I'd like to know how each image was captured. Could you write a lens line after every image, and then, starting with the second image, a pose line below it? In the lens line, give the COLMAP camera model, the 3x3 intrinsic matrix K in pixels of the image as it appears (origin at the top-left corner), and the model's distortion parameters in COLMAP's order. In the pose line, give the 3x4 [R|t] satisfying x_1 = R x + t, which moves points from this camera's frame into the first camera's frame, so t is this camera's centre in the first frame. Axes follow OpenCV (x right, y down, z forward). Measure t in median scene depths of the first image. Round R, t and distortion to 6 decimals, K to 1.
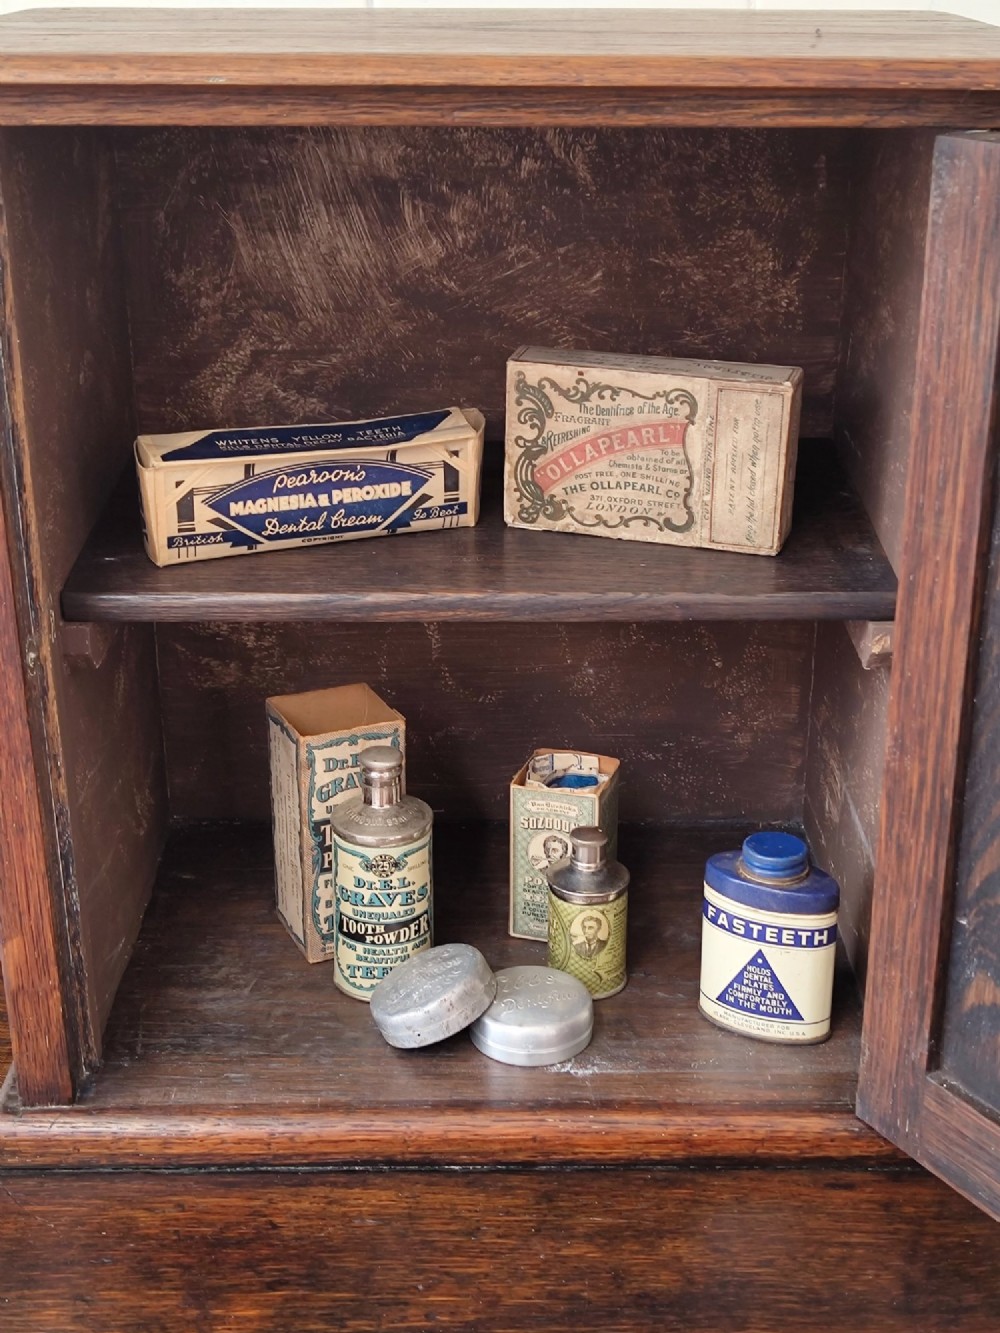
lens RADIAL K [[1850.3, 0, 495.7], [0, 1850.3, 696.5], [0, 0, 1]] dist [0.148440, -0.598270]
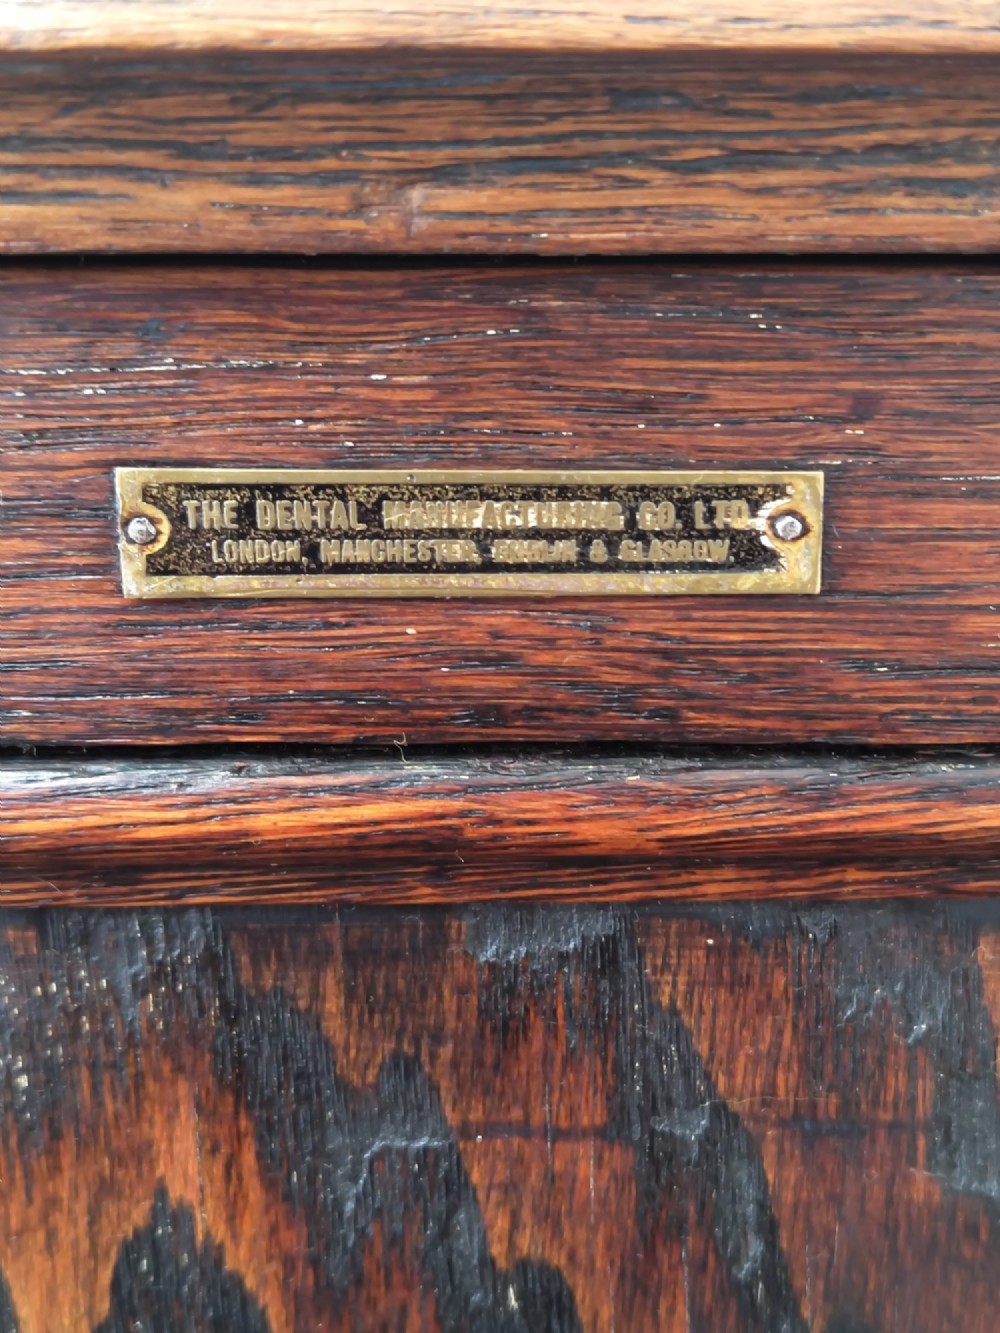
lens RADIAL K [[1871.1, 0, 521.3], [0, 1871.1, 644.2], [0, 0, 1]] dist [0.159842, -0.674054]
pose [[0.999907, -0.006276, 0.012146, -0.009683], [0.007803, 0.991466, -0.130130, -0.184124], [-0.011226, 0.130212, 0.991423, 0.627690]]
